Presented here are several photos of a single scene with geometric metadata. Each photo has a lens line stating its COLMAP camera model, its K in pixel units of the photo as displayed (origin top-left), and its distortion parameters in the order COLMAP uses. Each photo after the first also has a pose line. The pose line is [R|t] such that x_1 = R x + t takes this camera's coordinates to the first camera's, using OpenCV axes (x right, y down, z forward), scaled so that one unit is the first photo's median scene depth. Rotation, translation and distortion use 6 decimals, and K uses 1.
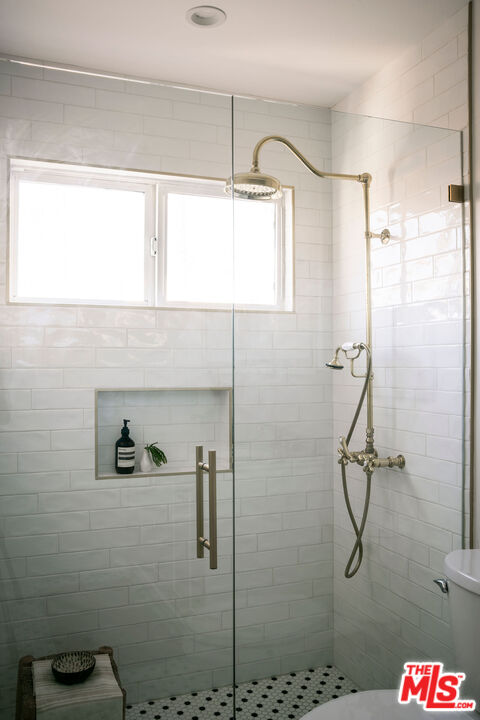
lens RADIAL K [[627.8, 0, 233.0], [0, 627.8, 355.9], [0, 0, 1]] dist [-0.049931, 0.052186]
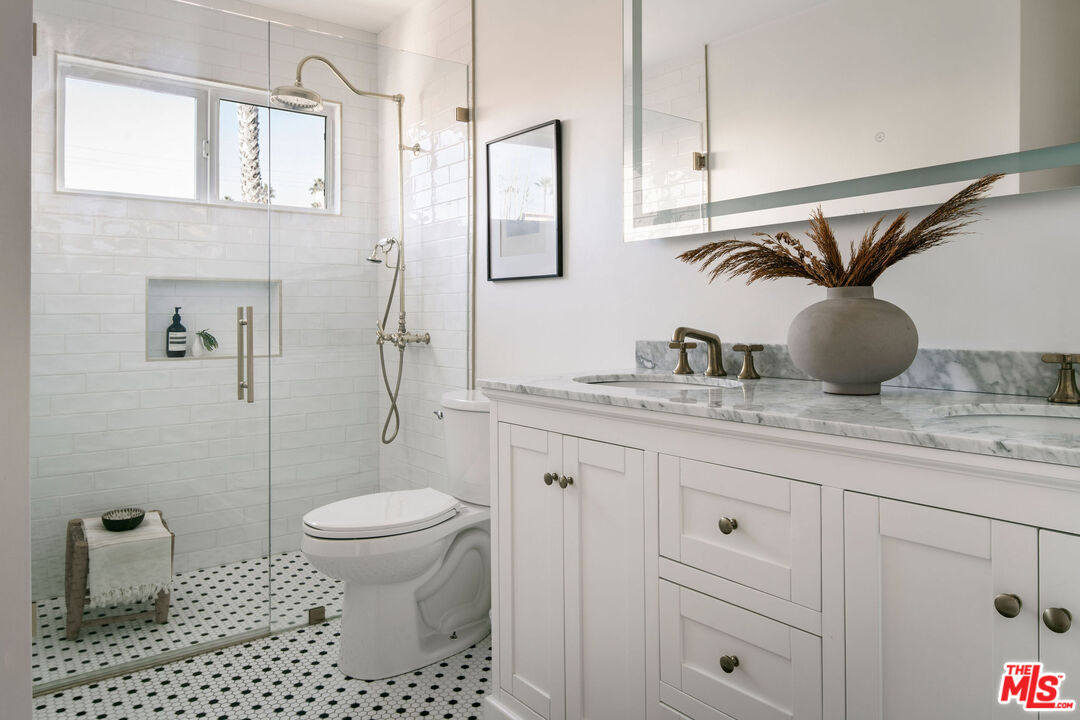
lens RADIAL K [[757.8, 0, 539.2], [0, 757.8, 320.8], [0, 0, 1]] dist [-0.011621, -0.003324]
pose [[0.965557, 0.000577, 0.260191, 0.099333], [0.000023, 0.999997, -0.002302, 0.139255], [-0.260192, 0.002229, 0.965554, -0.450044]]
